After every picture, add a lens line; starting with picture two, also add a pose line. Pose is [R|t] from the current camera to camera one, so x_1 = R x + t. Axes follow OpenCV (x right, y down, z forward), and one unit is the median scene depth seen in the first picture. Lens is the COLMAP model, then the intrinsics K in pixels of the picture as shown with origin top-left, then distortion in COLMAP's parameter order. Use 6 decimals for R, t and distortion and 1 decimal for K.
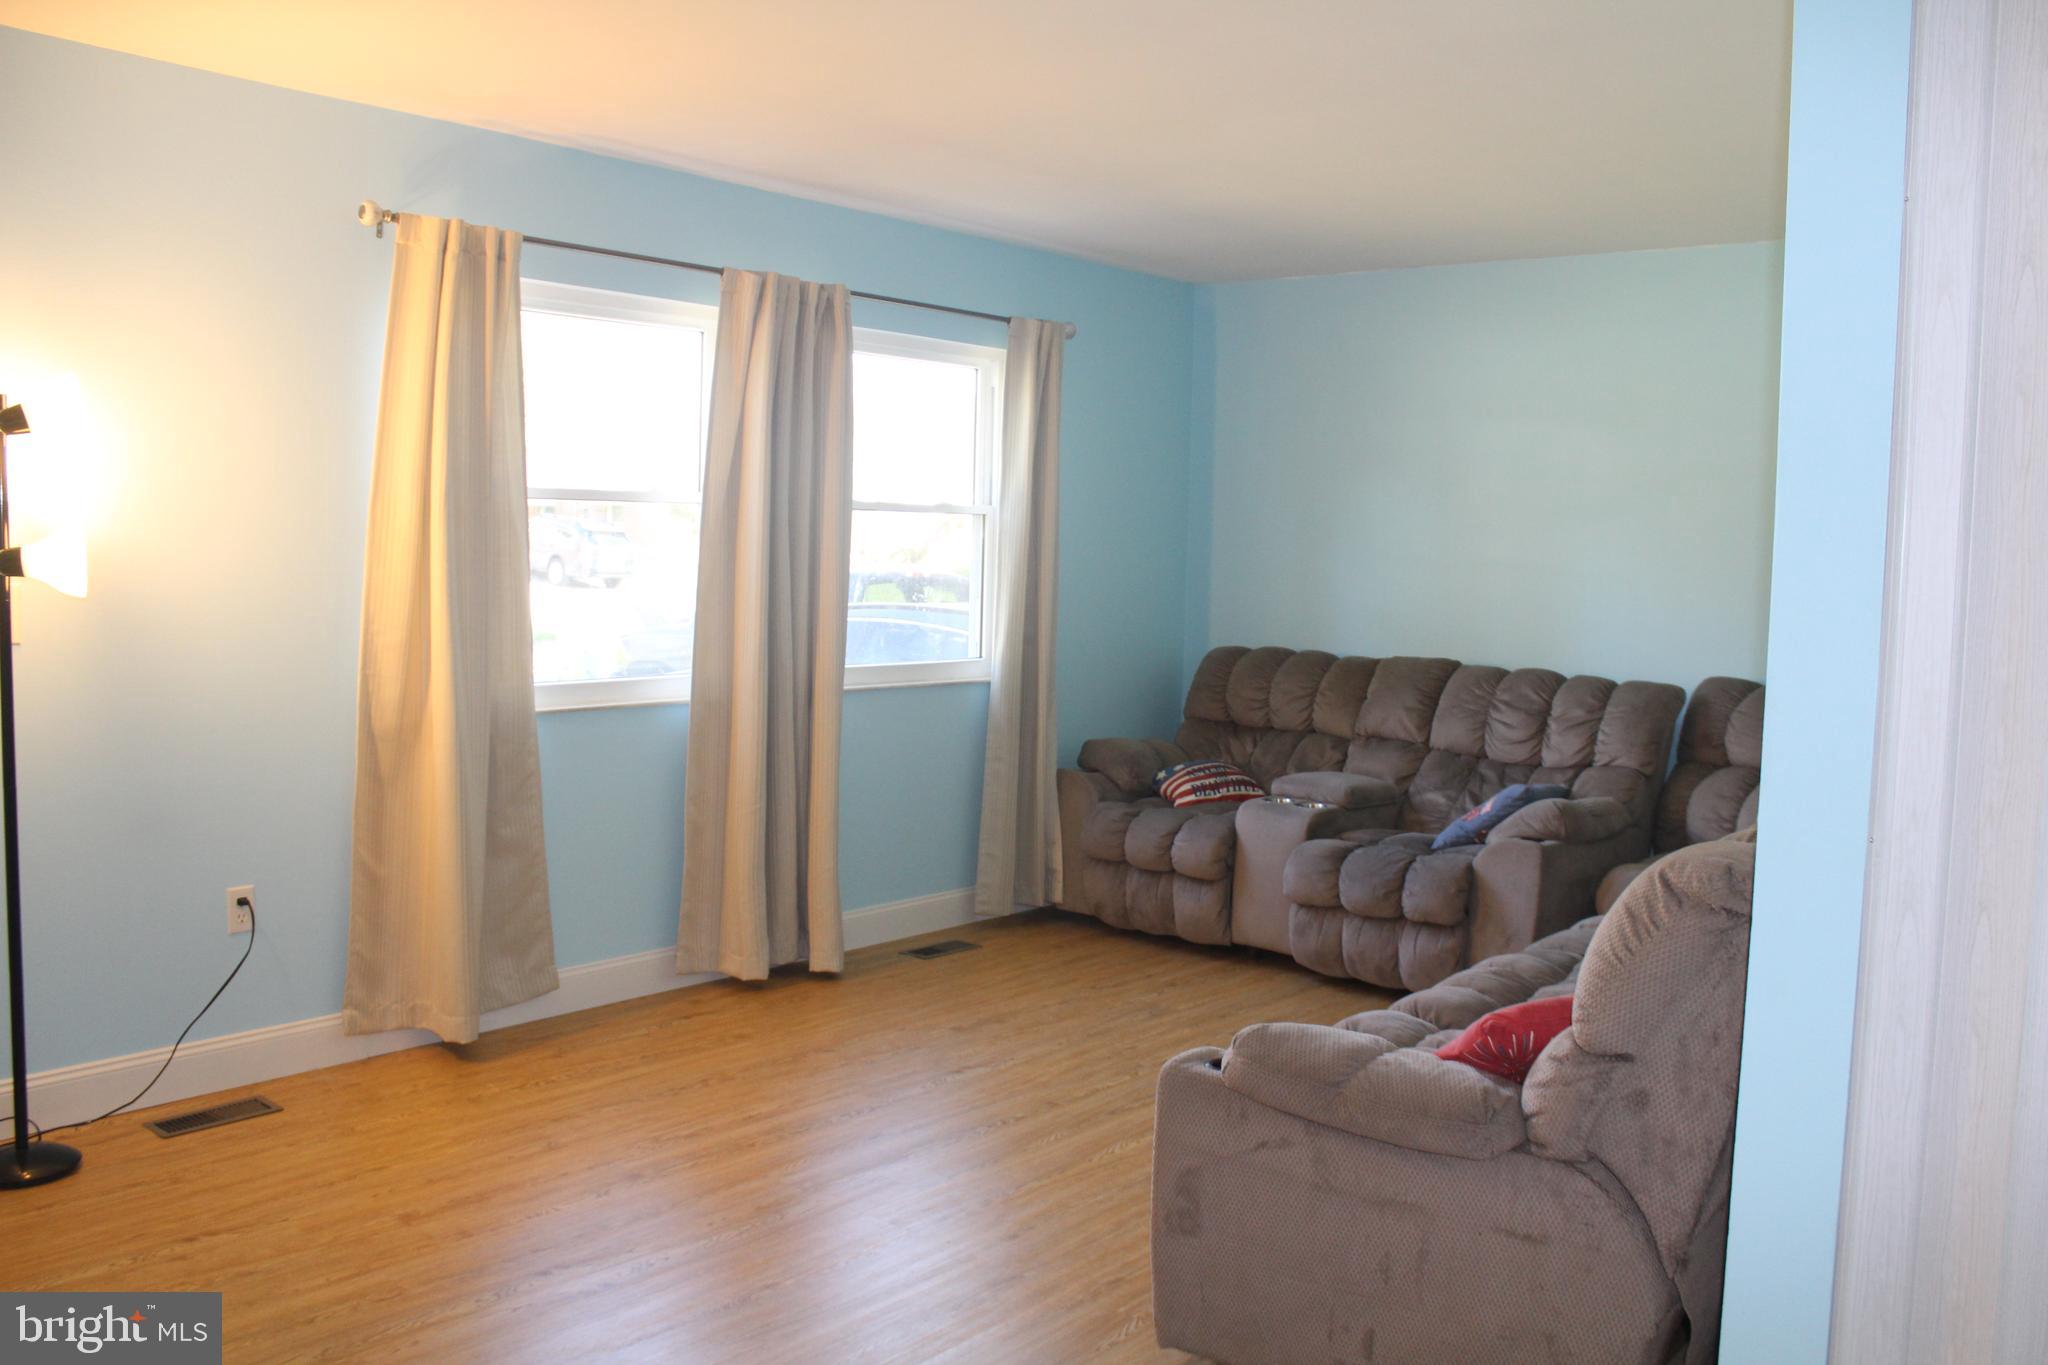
lens RADIAL K [[1749.7, 0, 1024.0], [0, 1749.7, 682.5], [0, 0, 1]] dist [-0.122557, 0.125014]
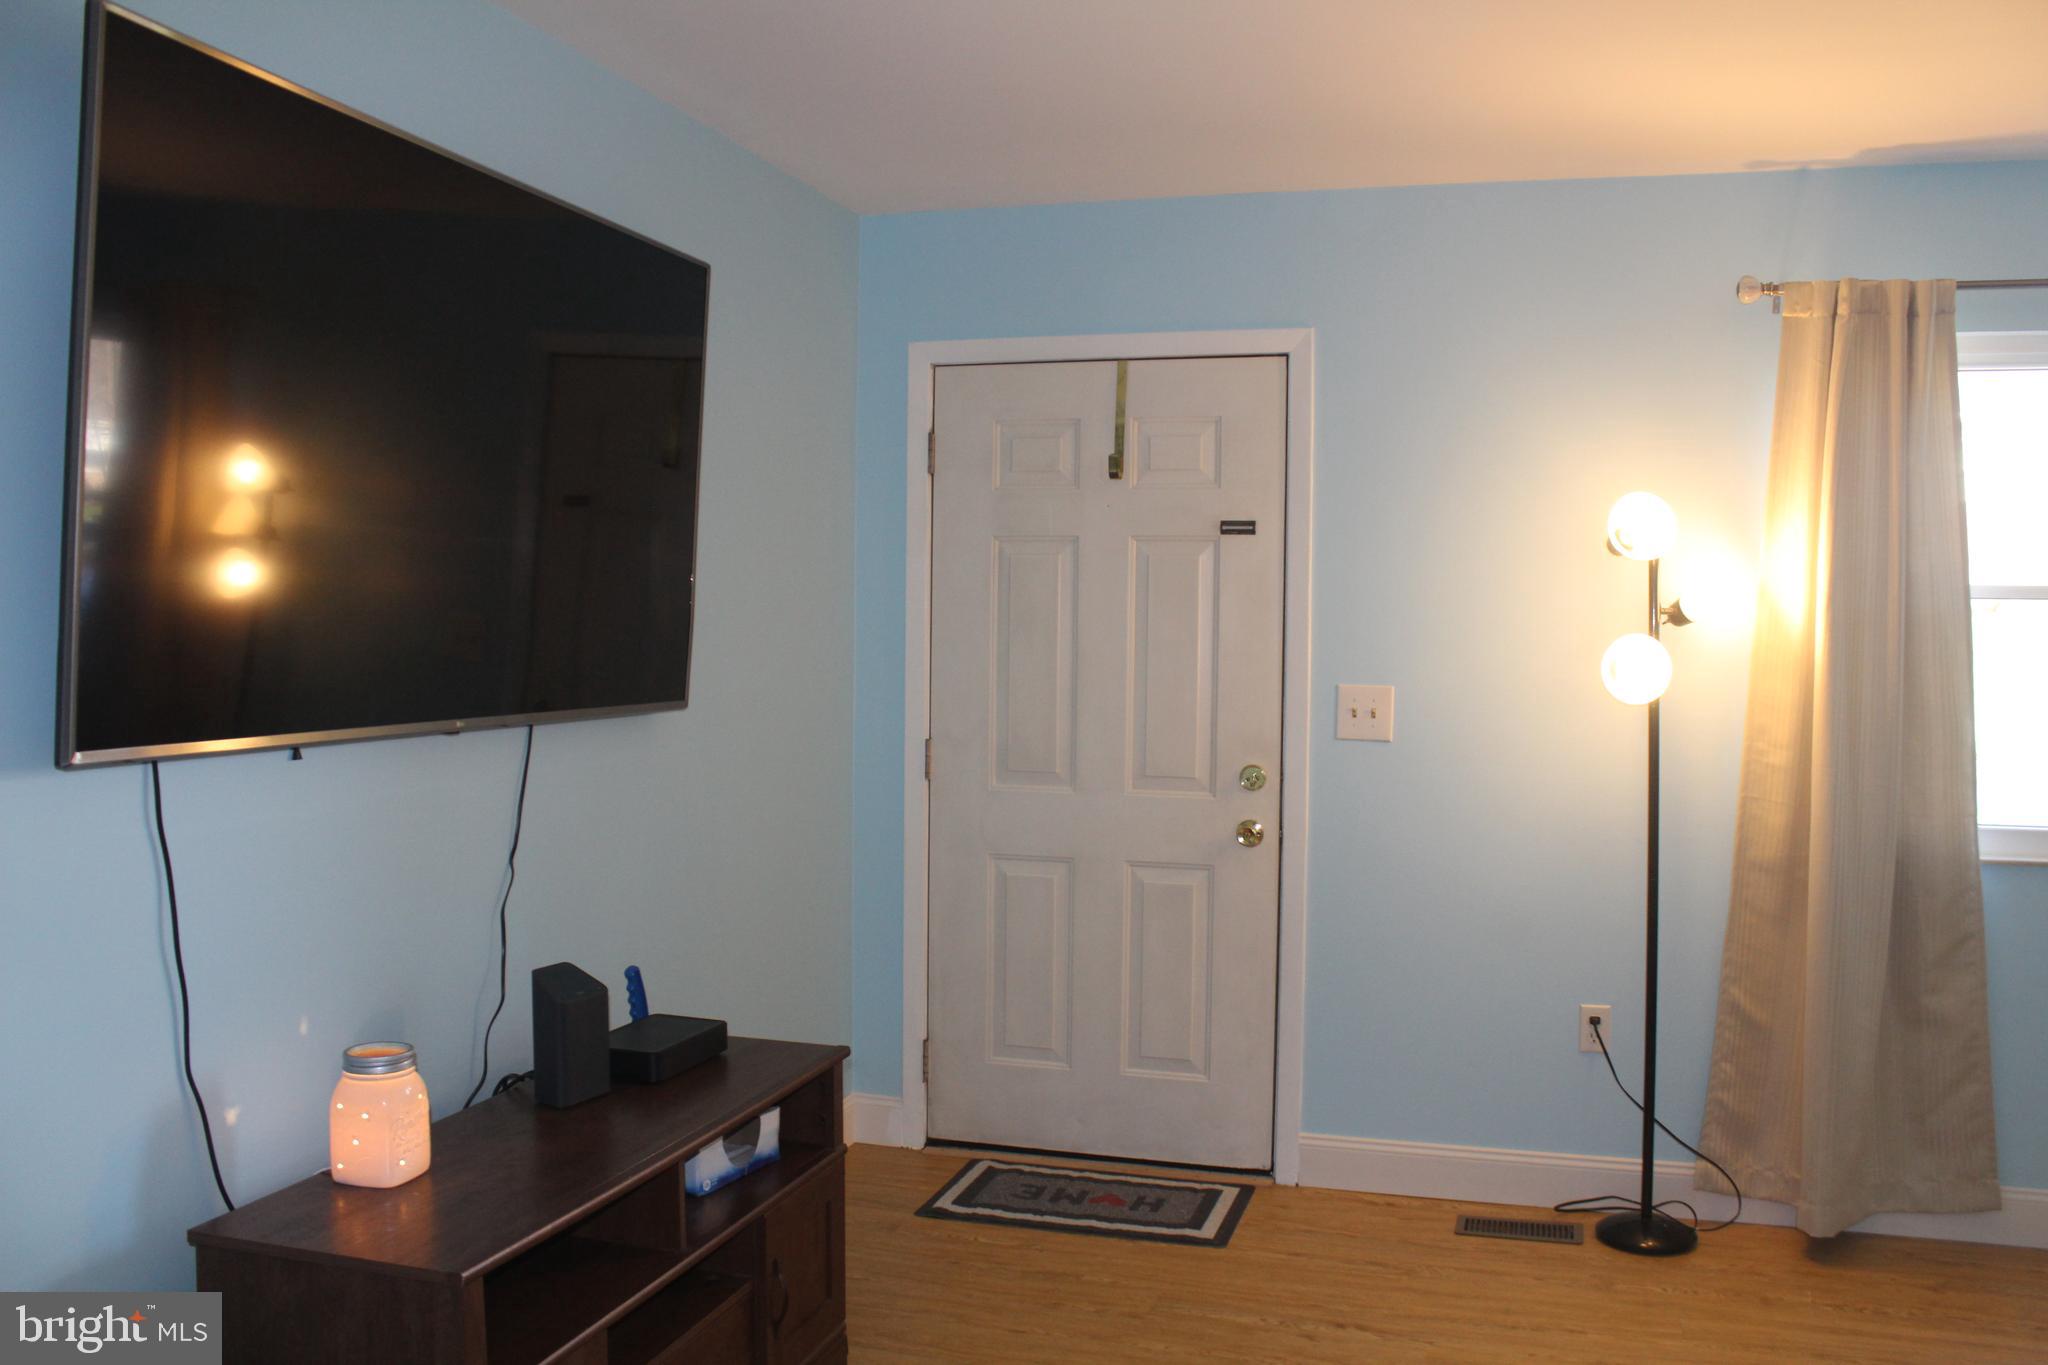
lens RADIAL K [[1702.1, 0, 1024.0], [0, 1702.1, 682.5], [0, 0, 1]] dist [-0.198535, 0.171804]
pose [[0.390051, 0.012579, -0.920707, 0.252127], [-0.076944, 0.996855, -0.018978, -0.018041], [0.917573, 0.078246, 0.389793, 0.300923]]
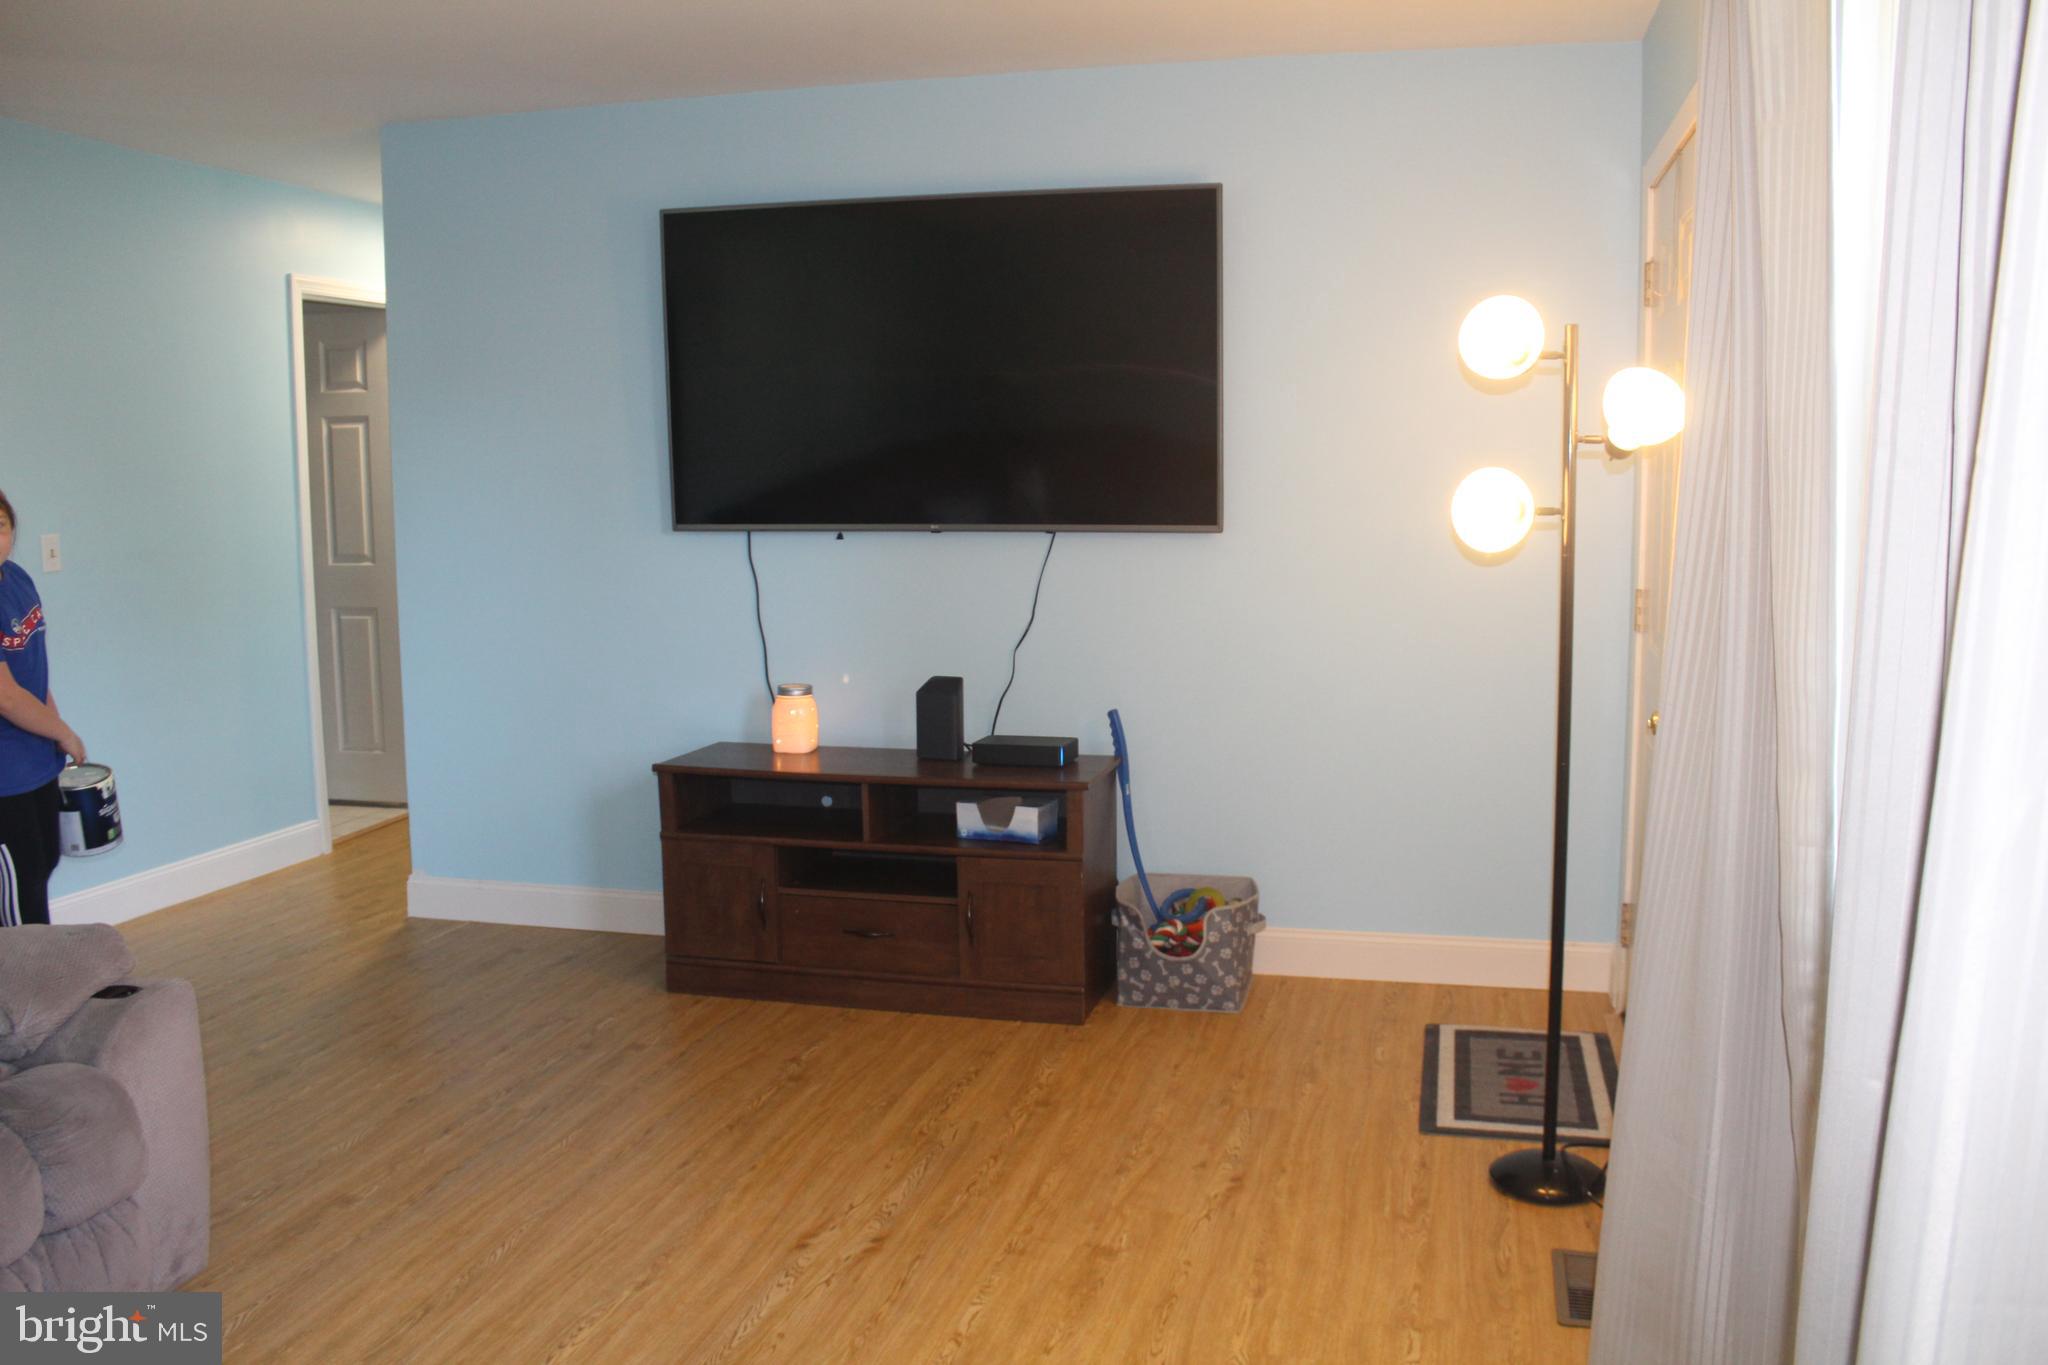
lens RADIAL K [[1702.1, 0, 1024.0], [0, 1702.1, 682.5], [0, 0, 1]] dist [-0.198535, 0.171804]
pose [[-0.897949, 0.035255, -0.438686, 0.033467], [-0.053553, 0.980626, 0.188426, -0.102858], [0.436830, 0.192690, -0.878664, 1.290427]]
